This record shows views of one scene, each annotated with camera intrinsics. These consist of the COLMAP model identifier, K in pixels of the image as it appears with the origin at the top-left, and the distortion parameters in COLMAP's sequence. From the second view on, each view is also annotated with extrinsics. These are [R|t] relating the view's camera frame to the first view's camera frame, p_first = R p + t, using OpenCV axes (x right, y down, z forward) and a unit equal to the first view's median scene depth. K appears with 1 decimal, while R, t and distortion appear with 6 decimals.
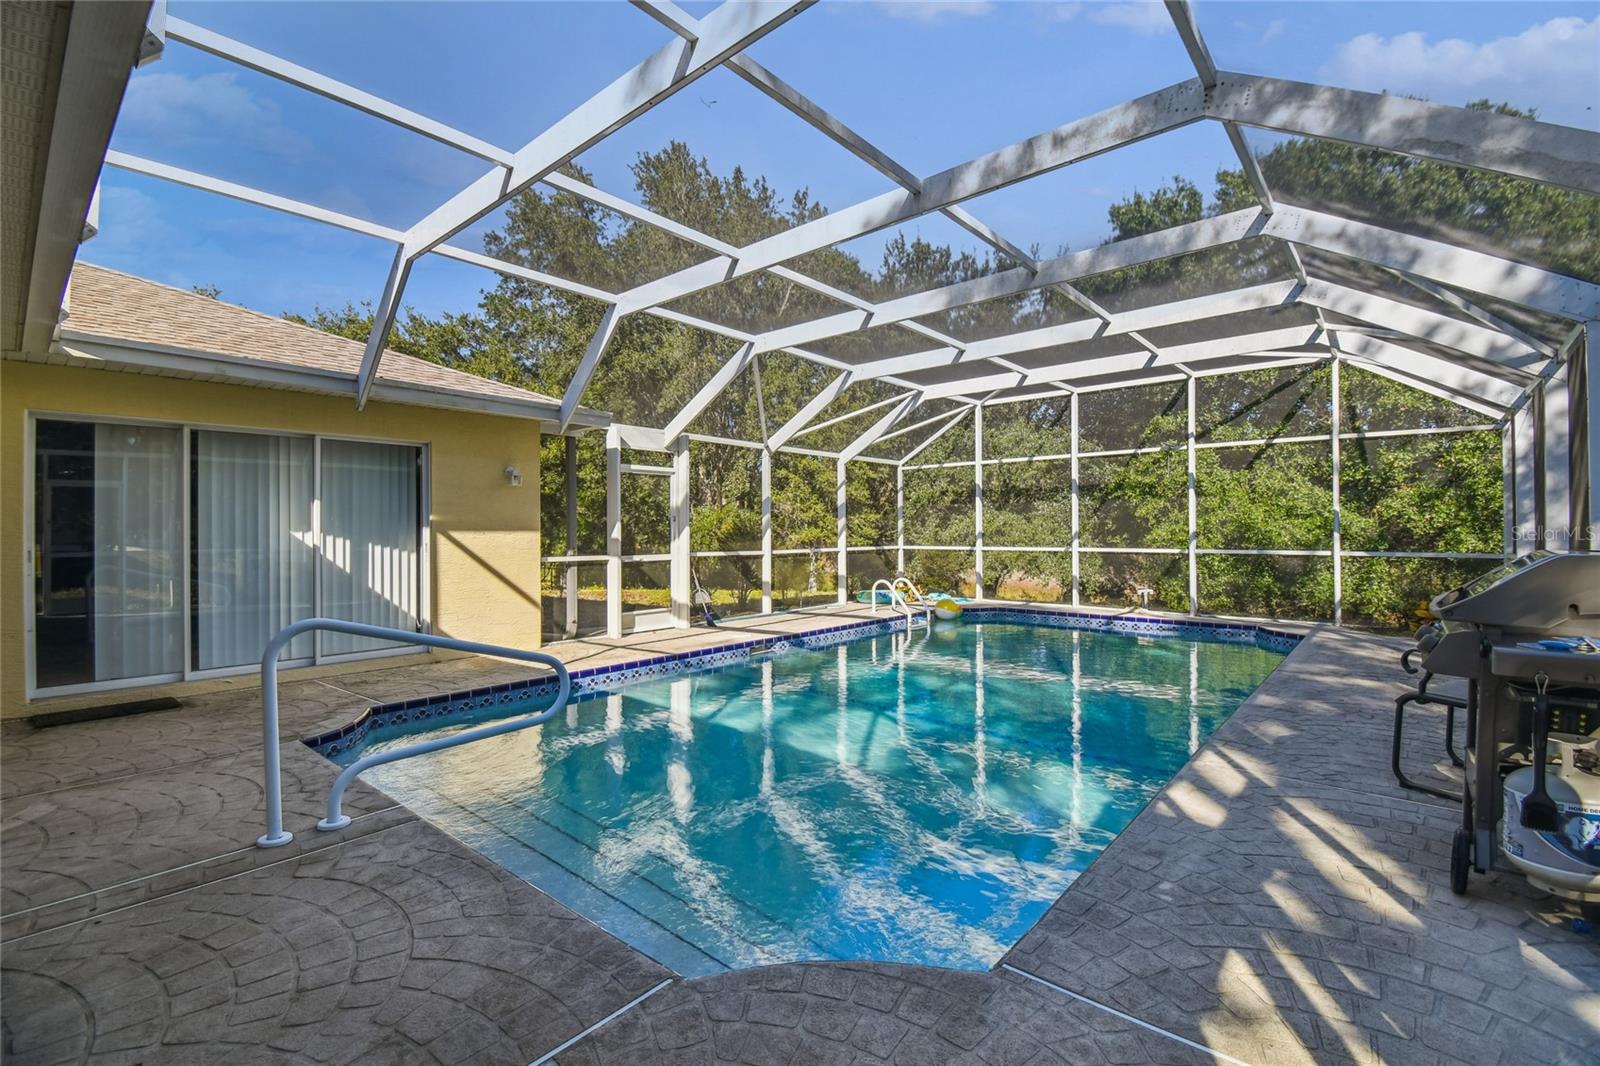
lens RADIAL K [[706.3, 0, 803.3], [0, 706.3, 522.8], [0, 0, 1]] dist [0.013418, -0.001221]
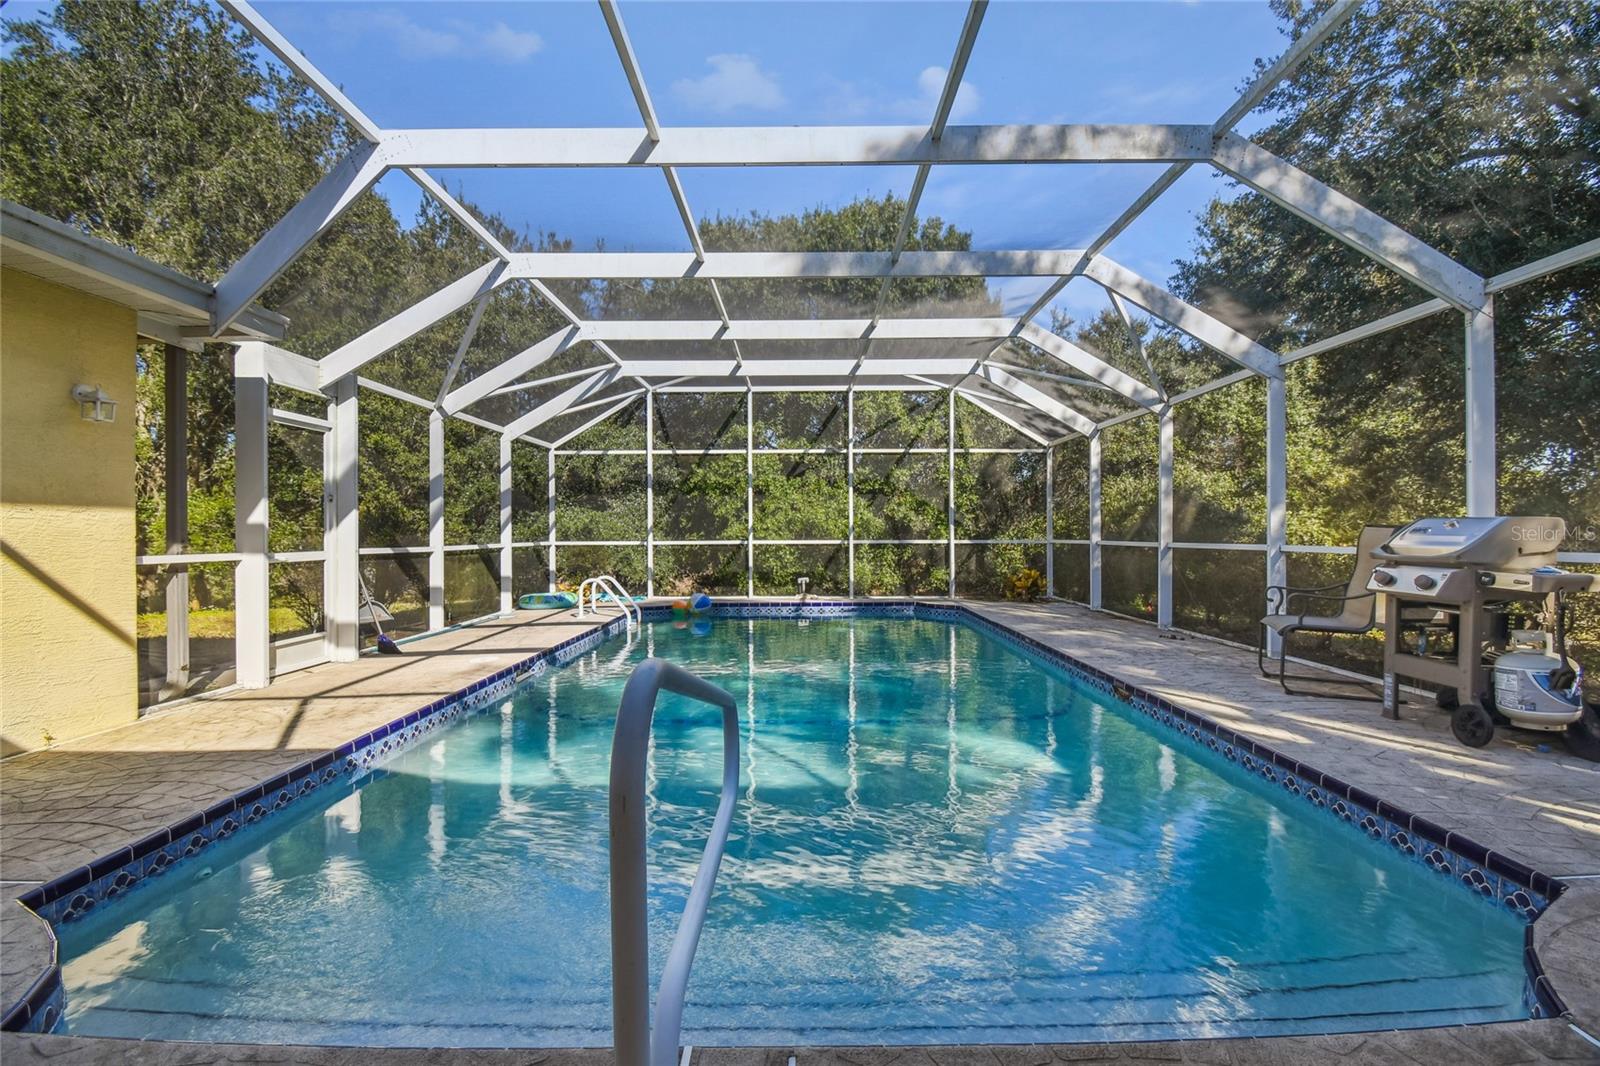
lens RADIAL K [[706.3, 0, 803.3], [0, 706.3, 522.8], [0, 0, 1]] dist [0.013418, -0.001221]
pose [[0.766498, 0.008034, 0.642196, -0.271094], [-0.005744, 0.999968, -0.005654, 0.018905], [-0.642221, 0.000645, 0.766519, 0.199908]]
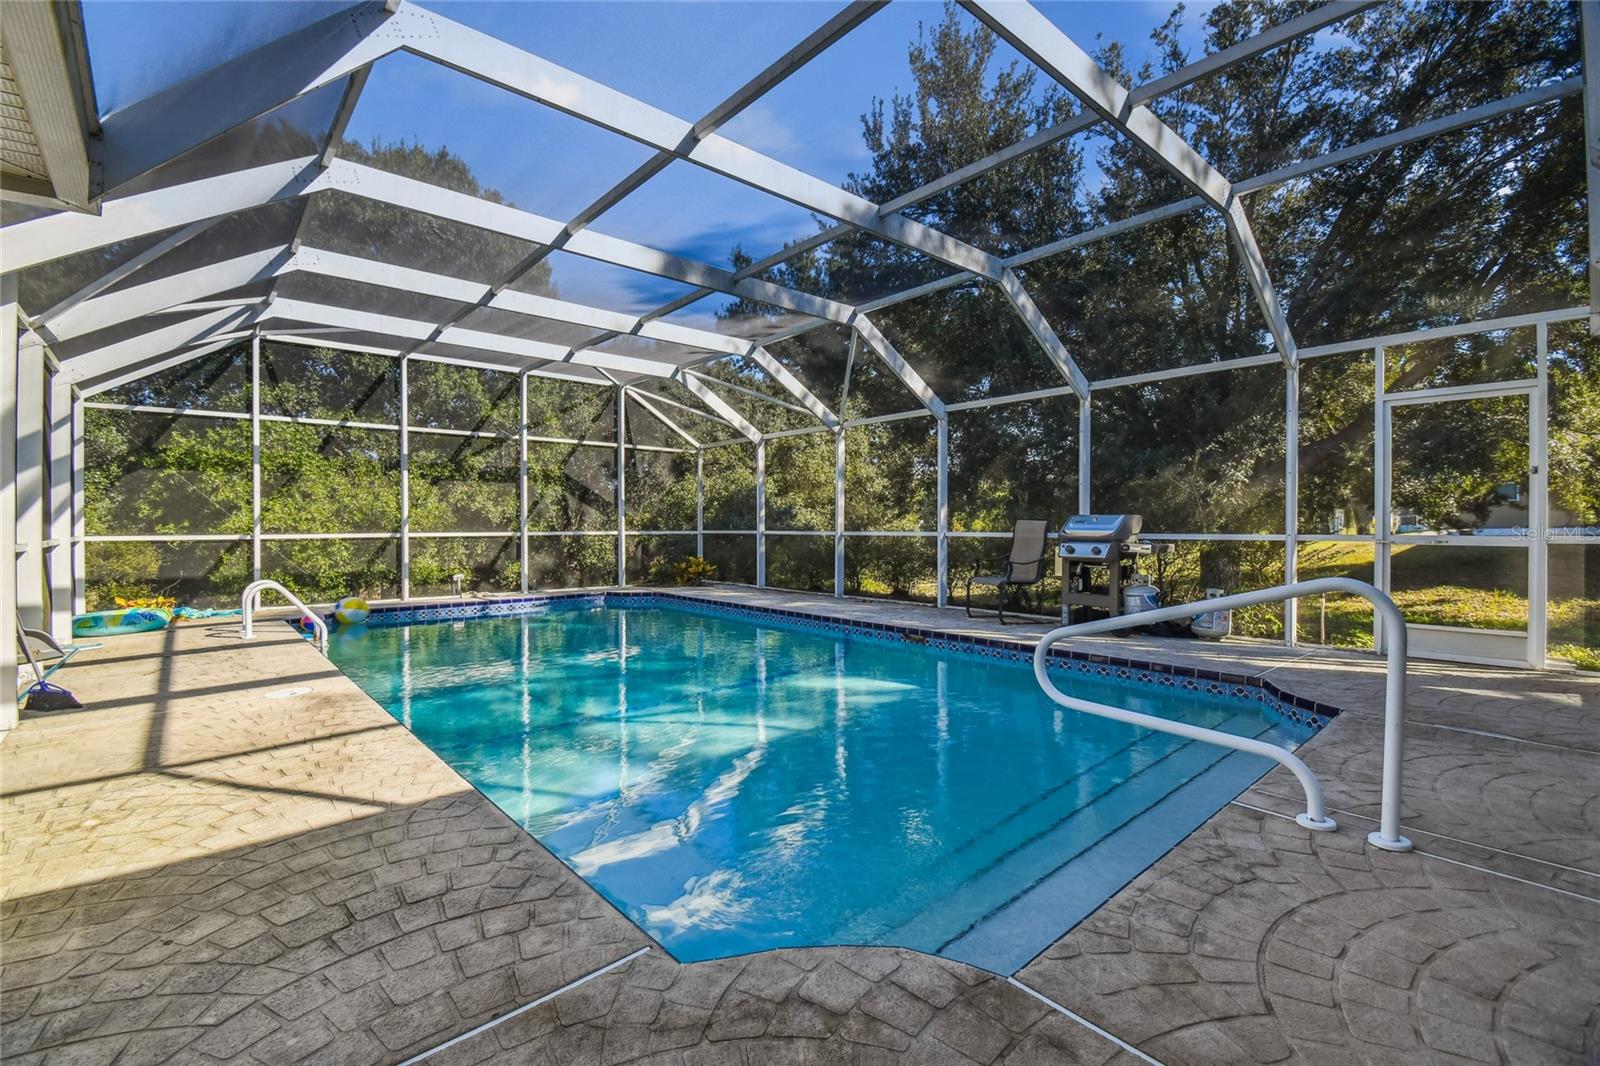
lens RADIAL K [[696.8, 0, 801.2], [0, 696.8, 523.8], [0, 0, 1]] dist [0.012866, -0.000367]
pose [[0.153400, -0.000057, 0.988164, -0.495431], [-0.009549, 0.999953, 0.001540, 0.022160], [-0.988118, -0.009673, 0.153392, 0.470182]]
